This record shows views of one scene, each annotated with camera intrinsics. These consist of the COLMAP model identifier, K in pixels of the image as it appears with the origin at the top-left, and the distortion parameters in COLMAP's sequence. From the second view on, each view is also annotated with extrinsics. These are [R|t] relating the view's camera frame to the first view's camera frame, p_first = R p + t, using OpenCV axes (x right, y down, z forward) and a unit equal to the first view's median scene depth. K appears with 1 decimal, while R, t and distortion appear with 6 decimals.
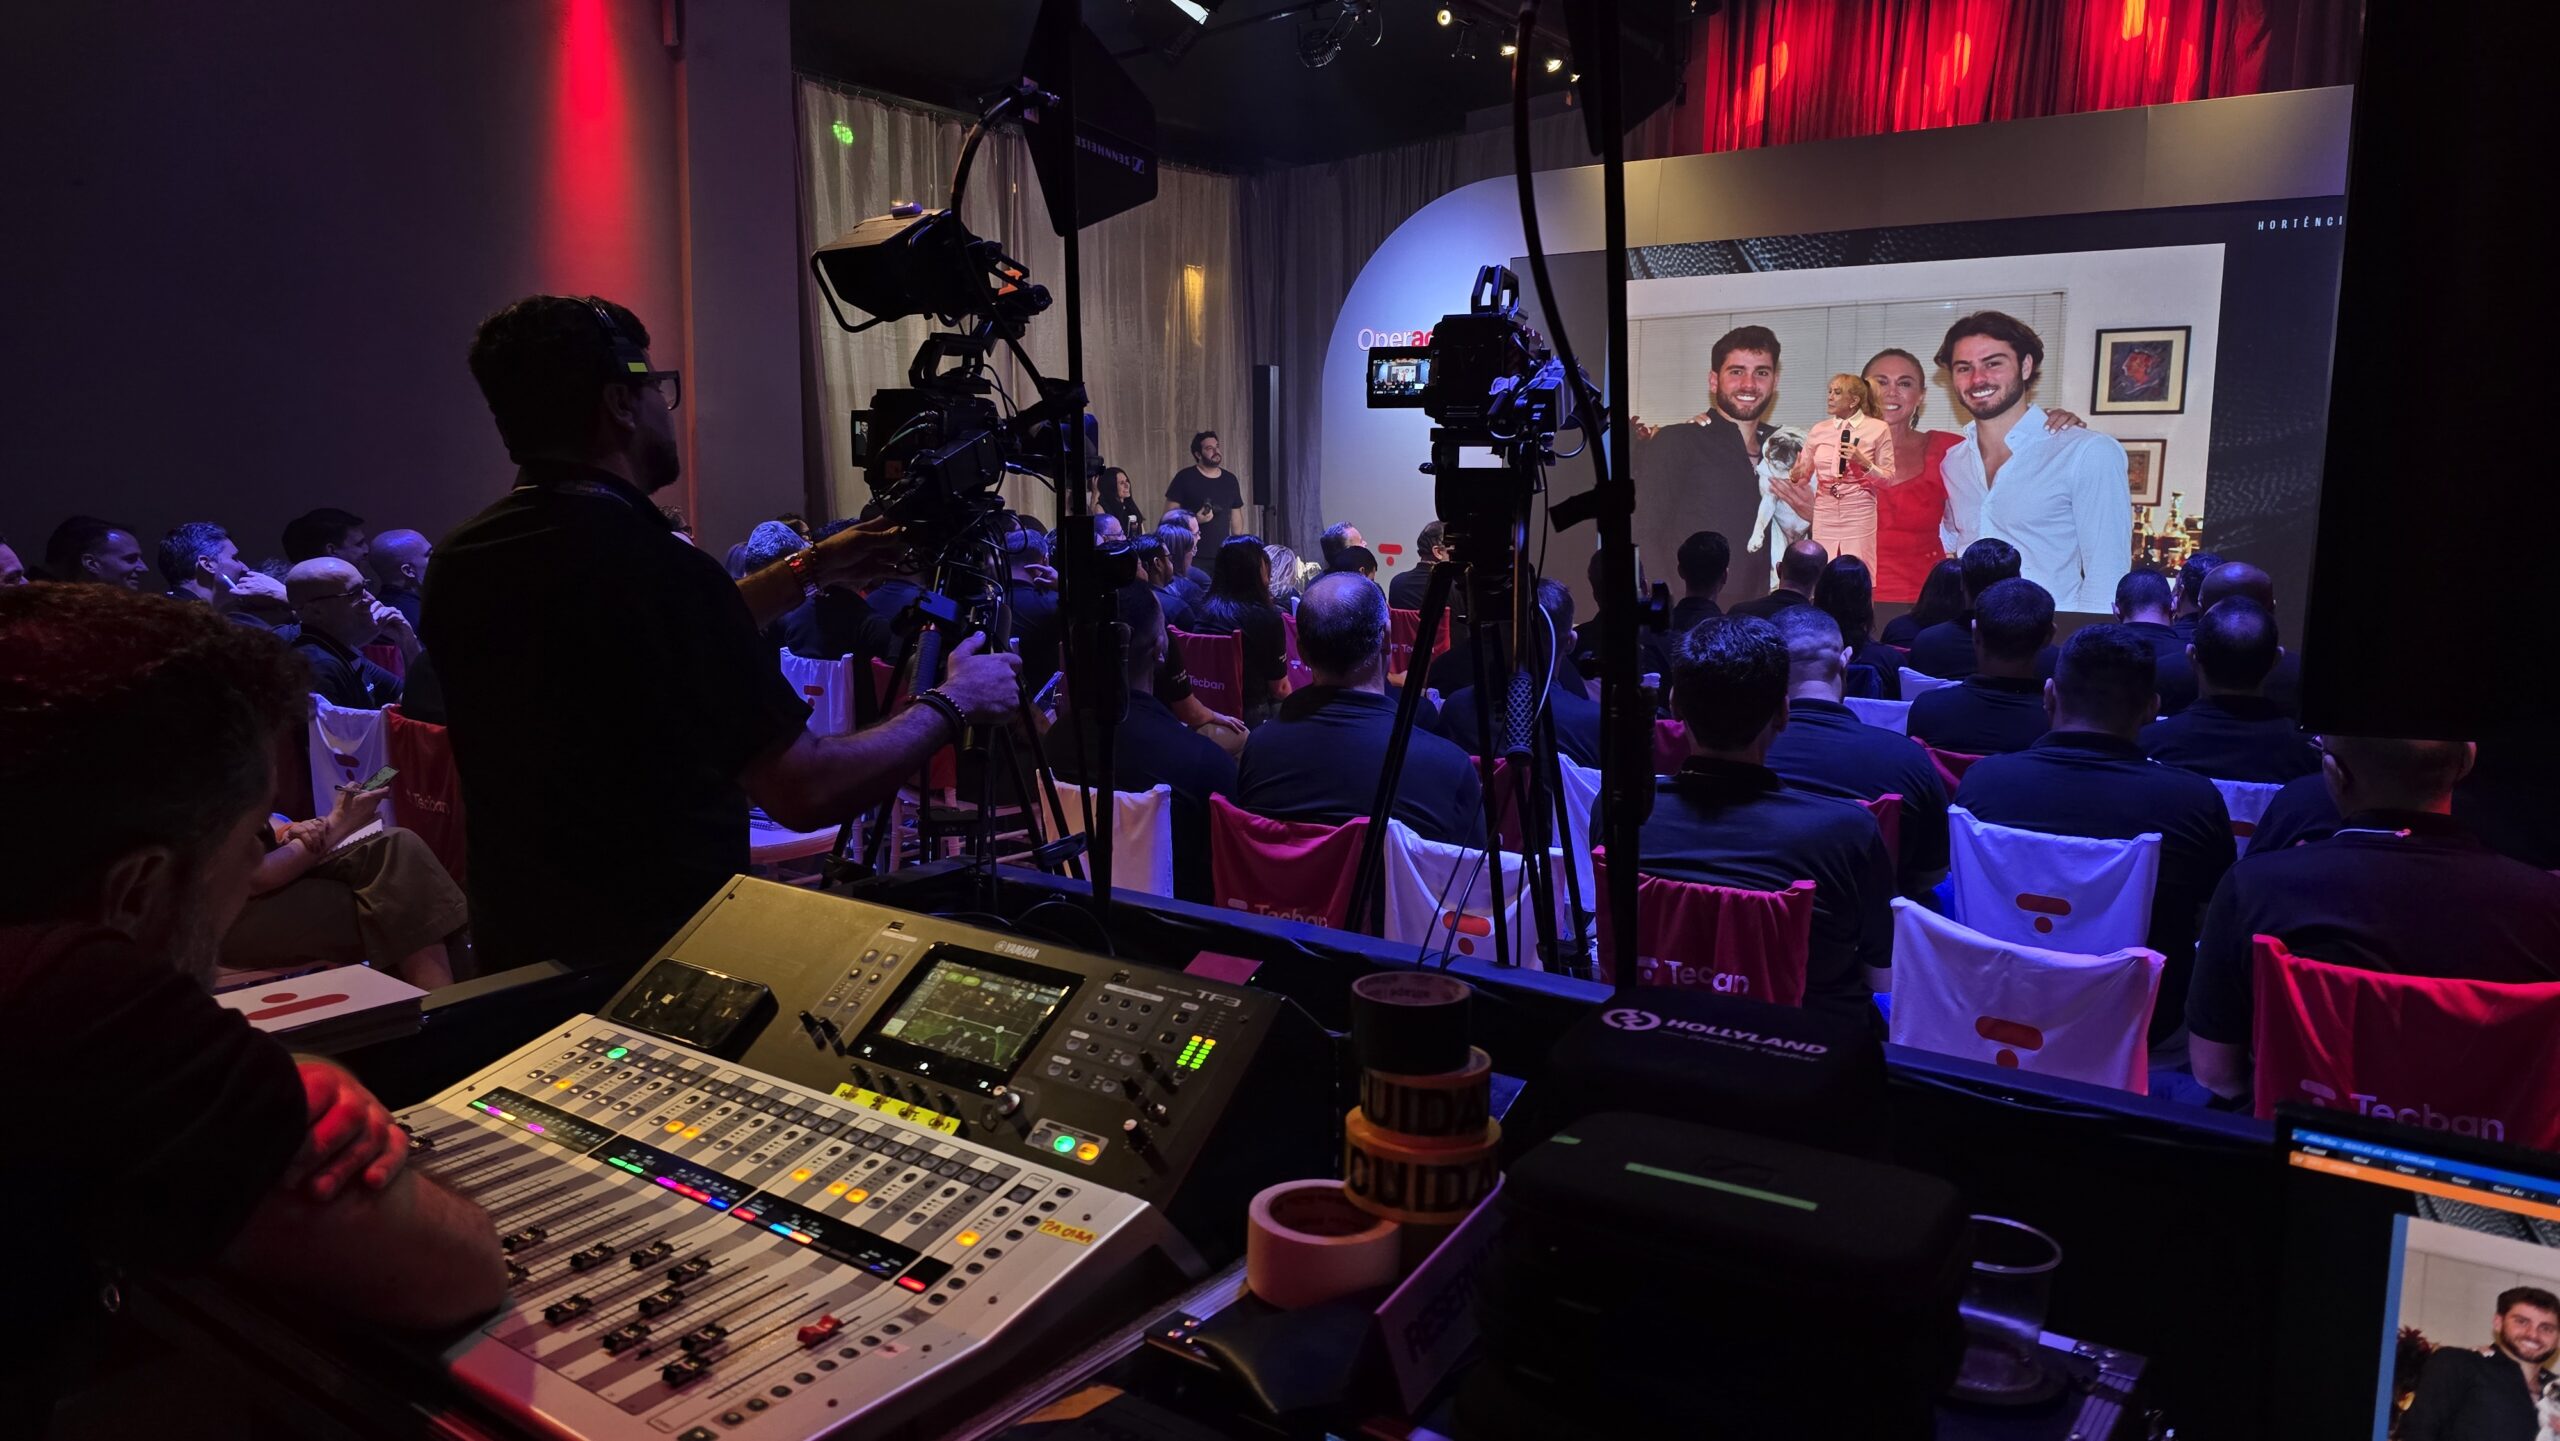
lens RADIAL K [[1665.5, 0, 1279.9], [0, 1665.5, 704.3], [0, 0, 1]] dist [0.046813, -0.006059]
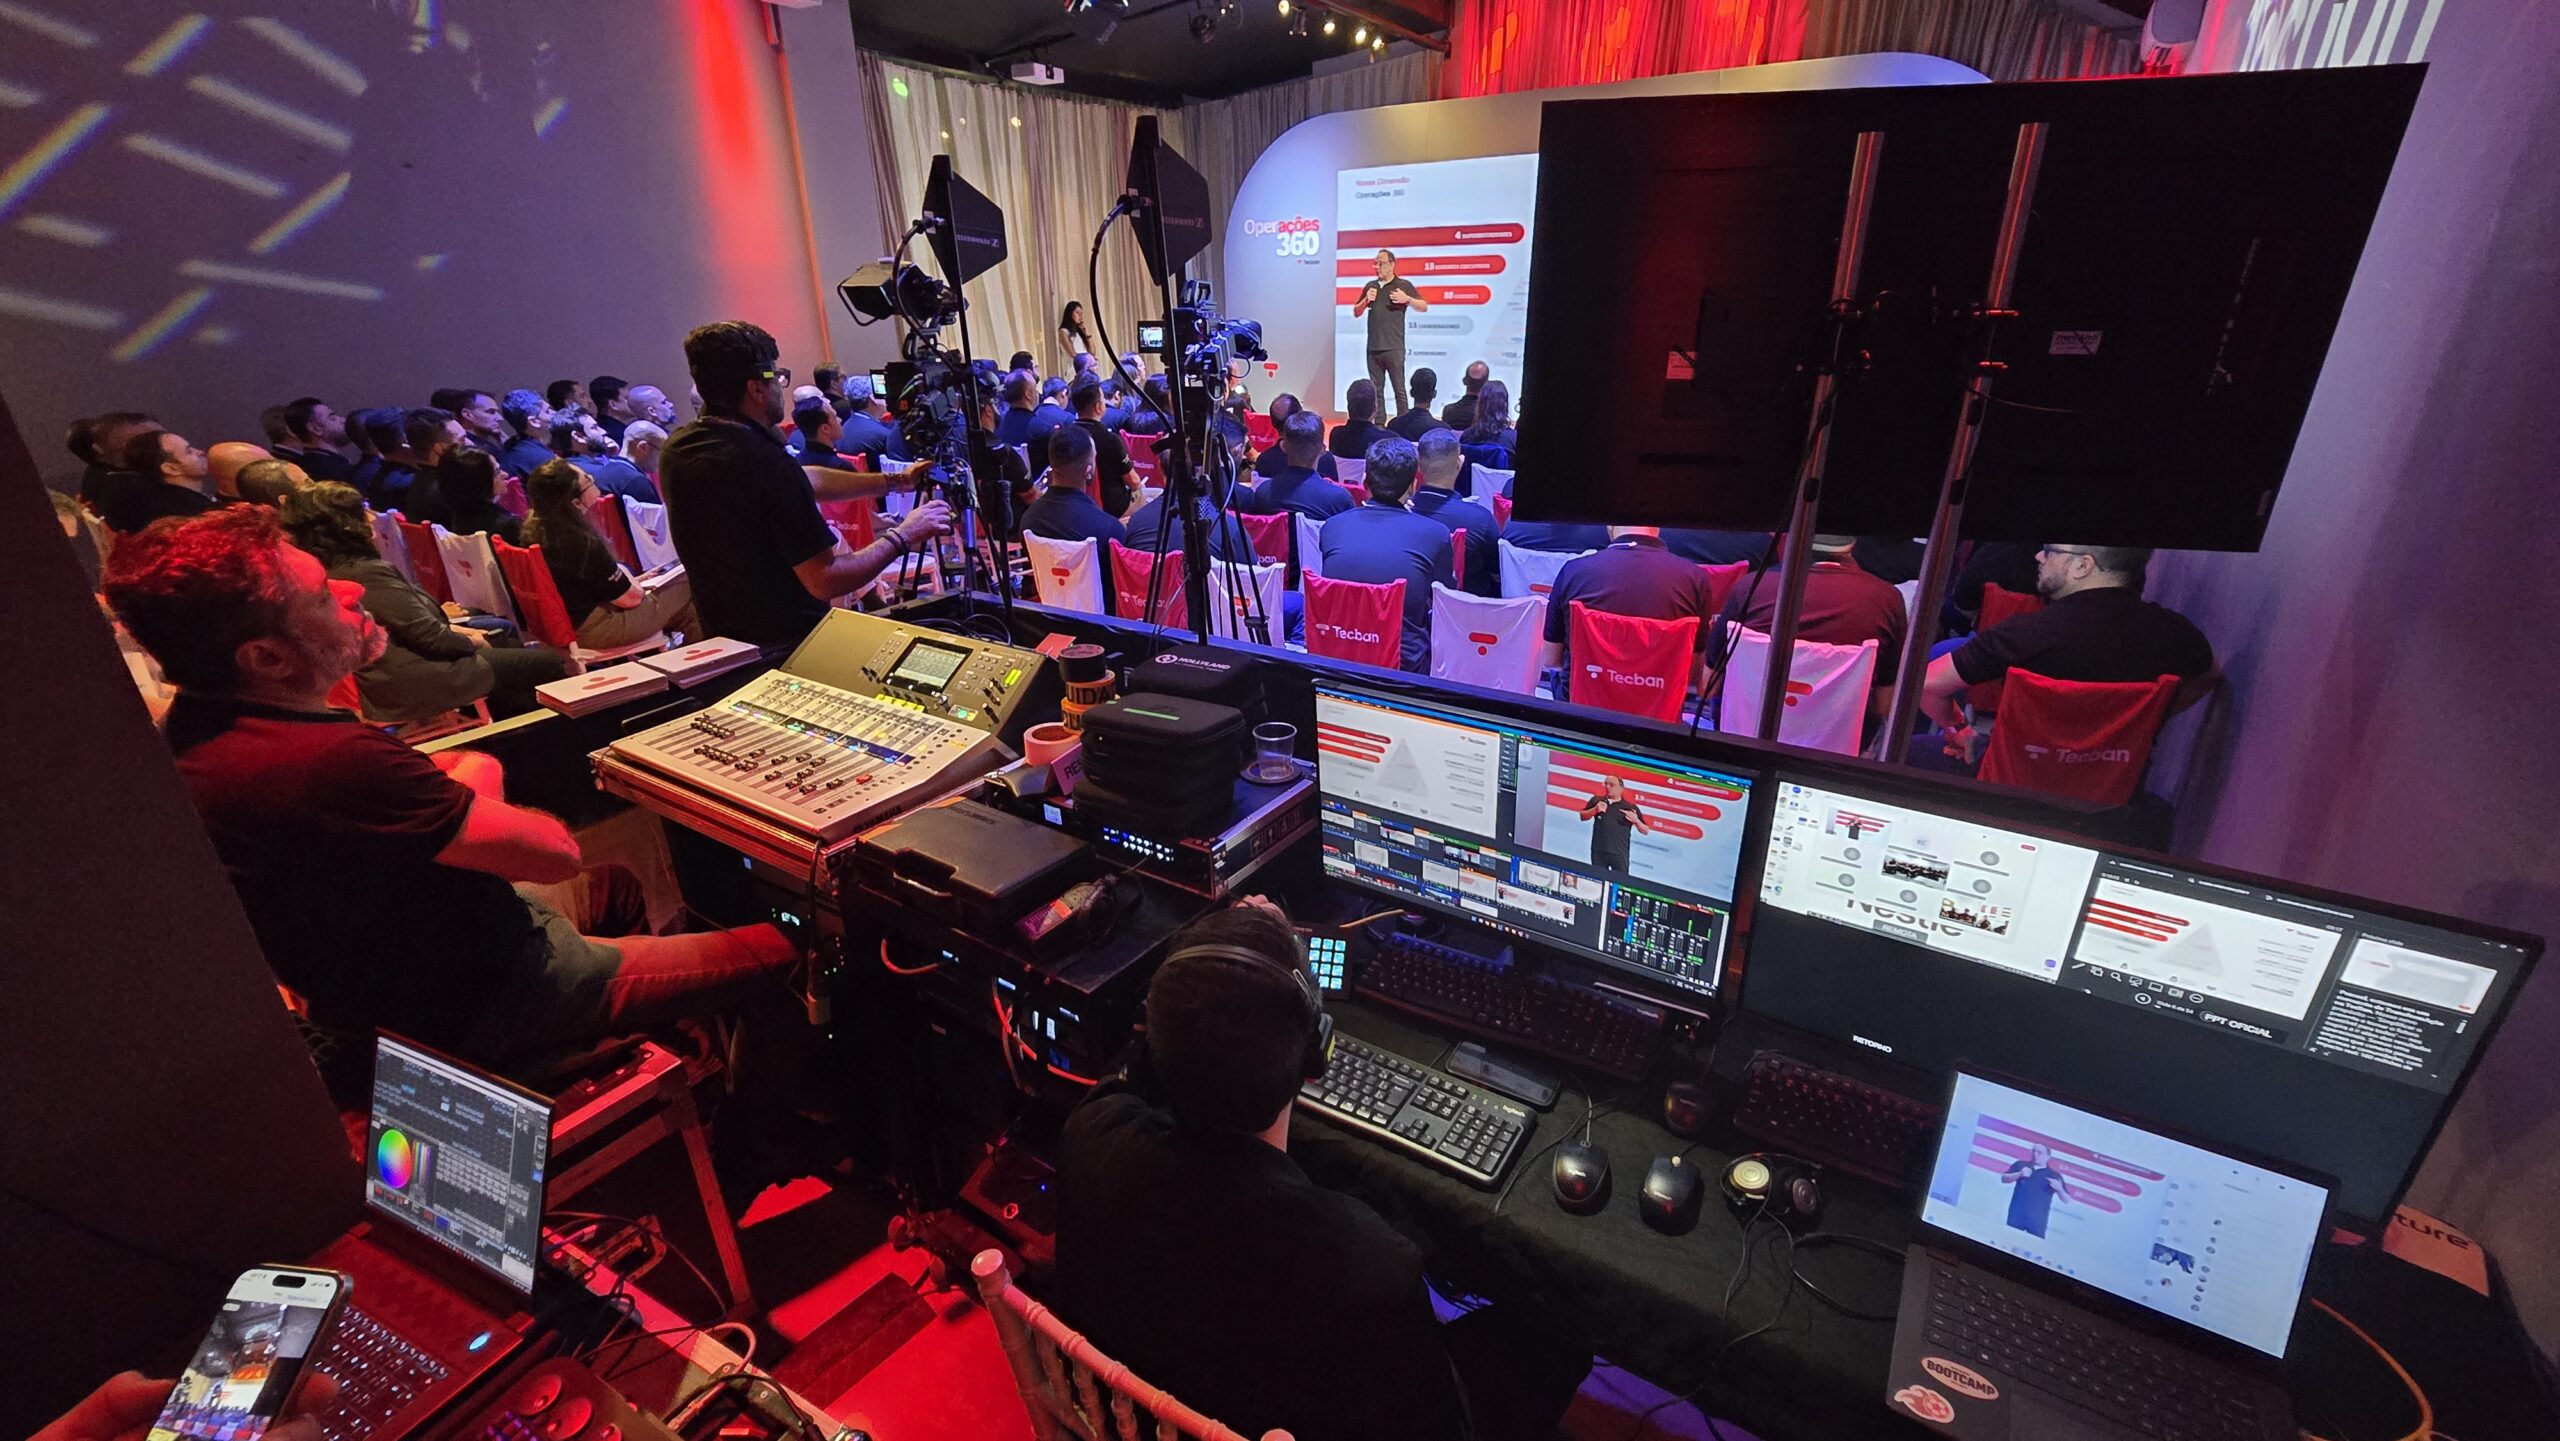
lens RADIAL K [[1014.3, 0, 1274.9], [0, 1014.3, 717.5], [0, 0, 1]] dist [-0.005251, 0.000327]
pose [[0.998487, -0.039275, 0.038492, 0.278993], [0.028516, 0.968273, 0.248262, -0.101263], [-0.047021, -0.246789, 0.967928, -0.513925]]
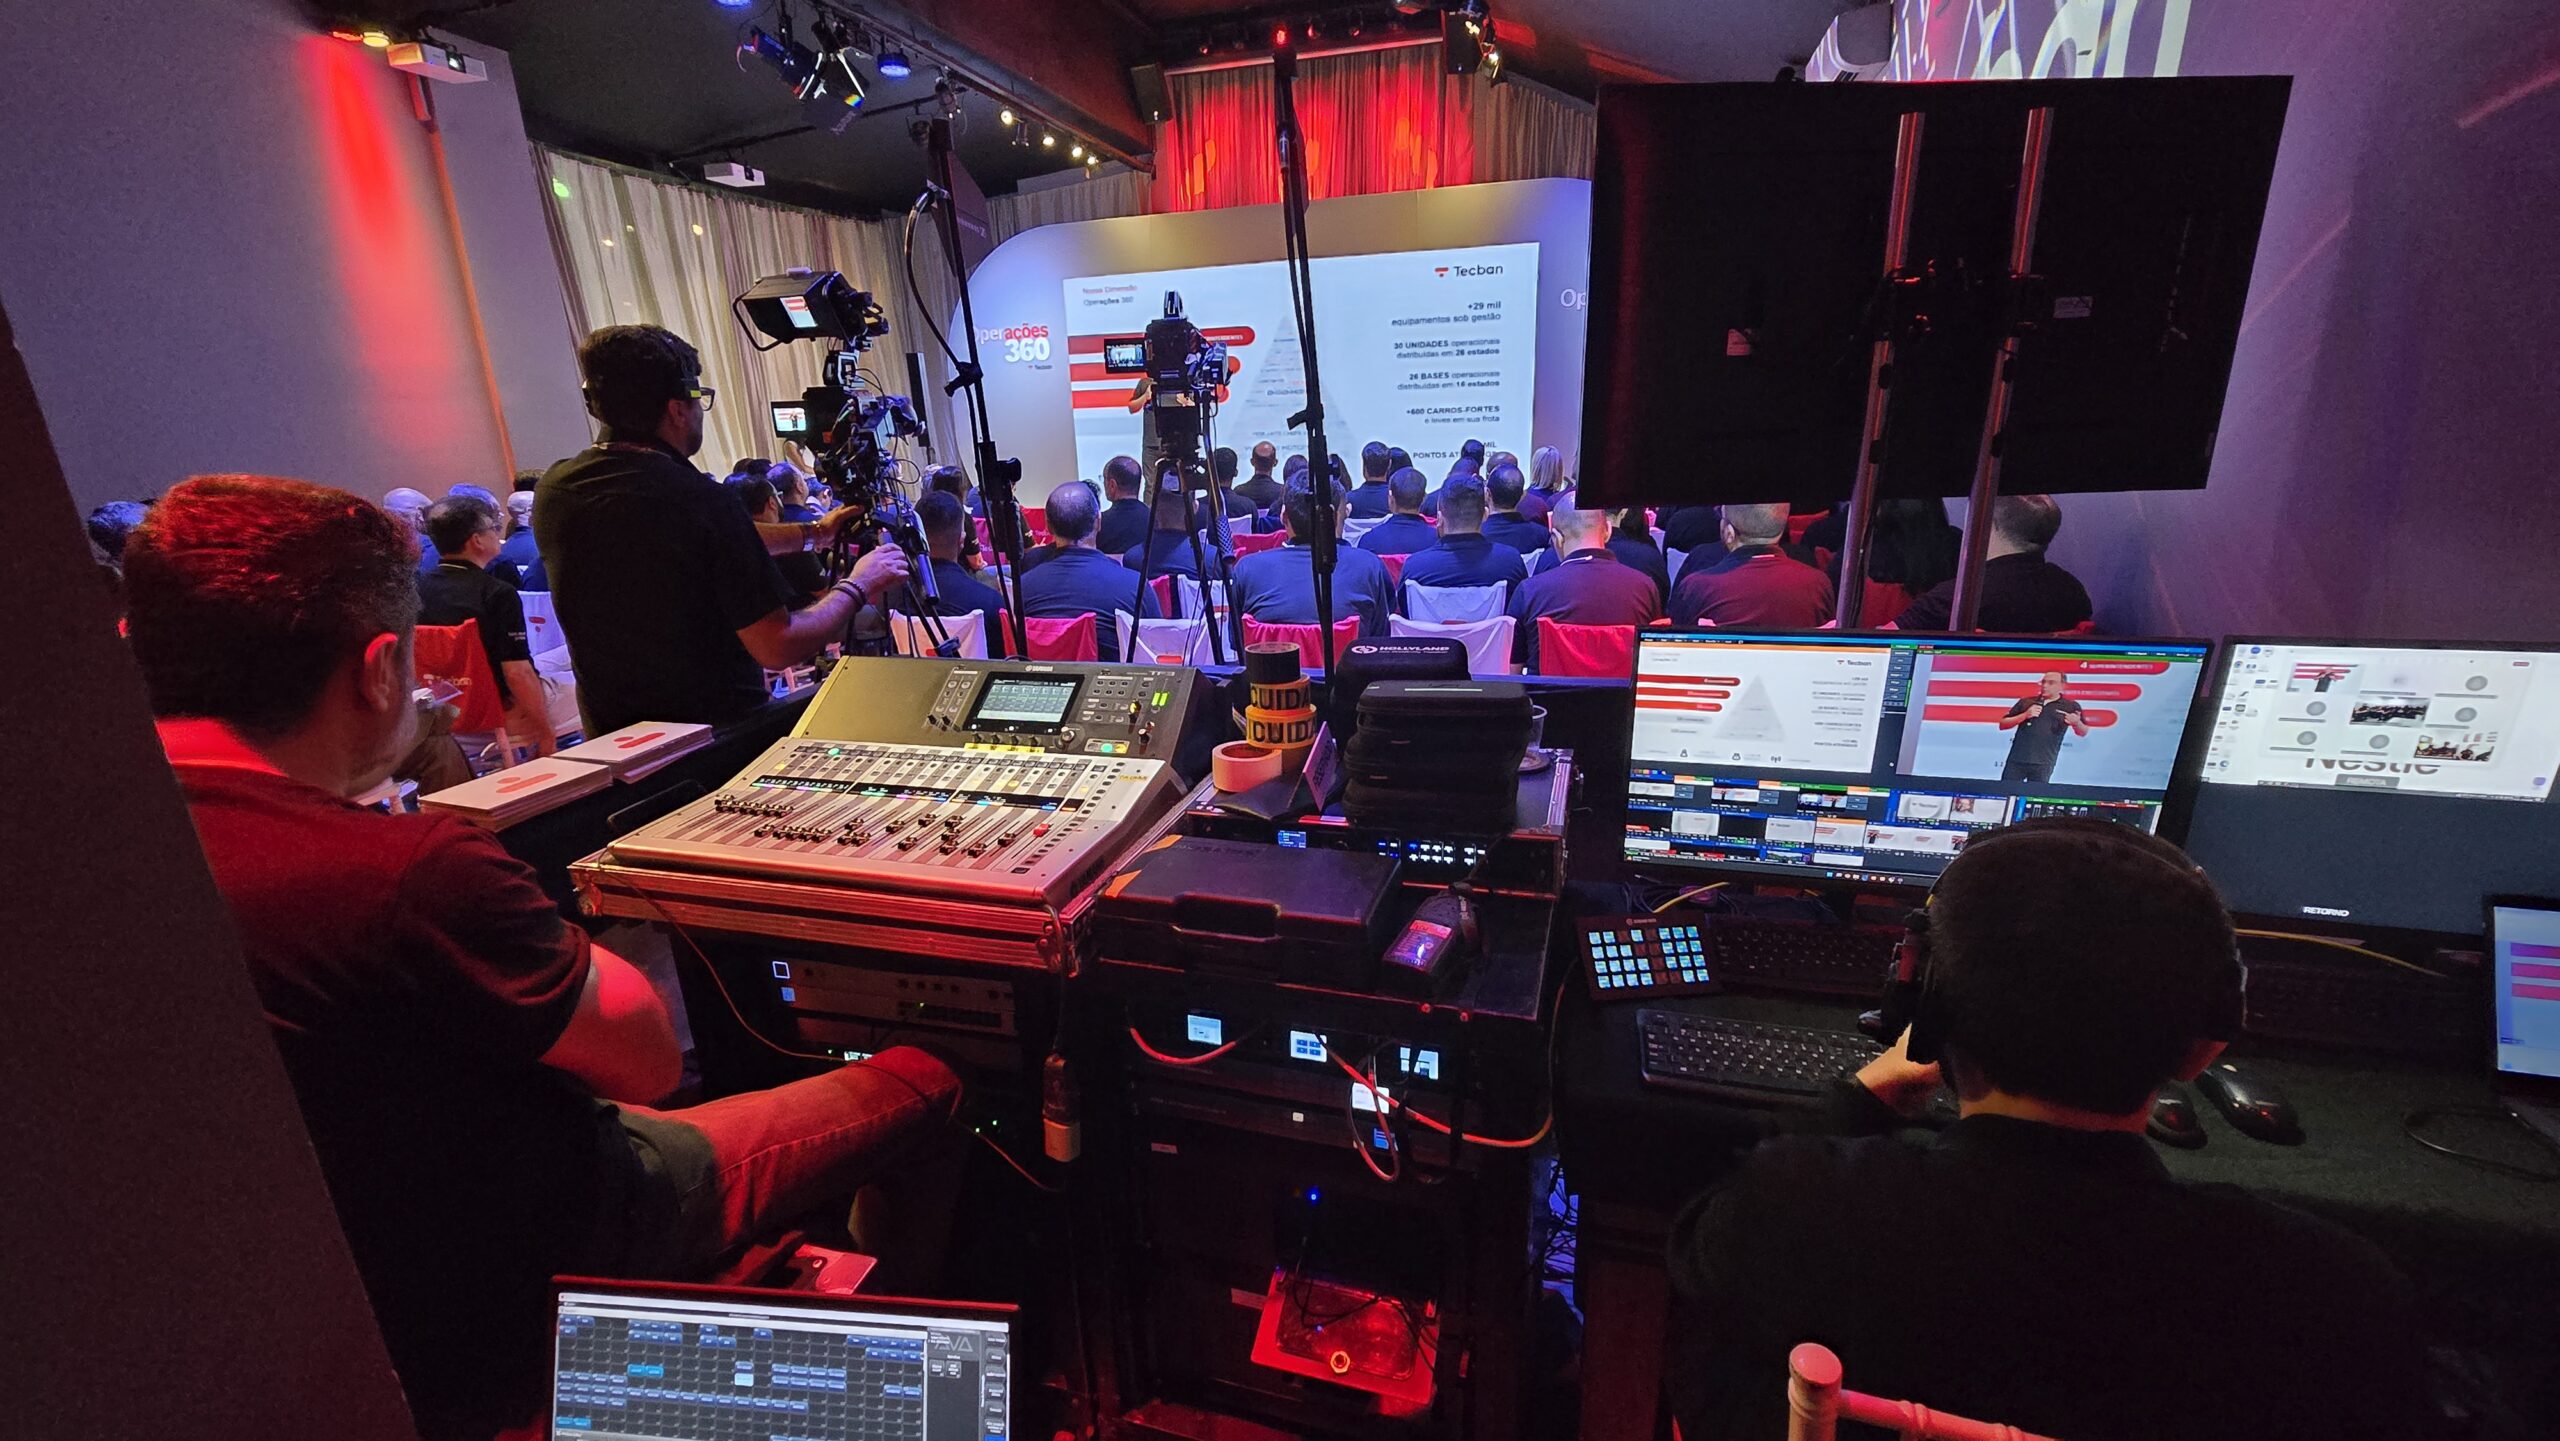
lens RADIAL K [[1014.3, 0, 1269.6], [0, 1014.3, 725.3], [0, 0, 1]] dist [-0.005251, 0.000327]
pose [[0.943379, -0.138202, 0.301557, -0.299215], [0.089809, 0.981537, 0.168878, 0.041468], [-0.319329, -0.132234, 0.938373, -0.224965]]
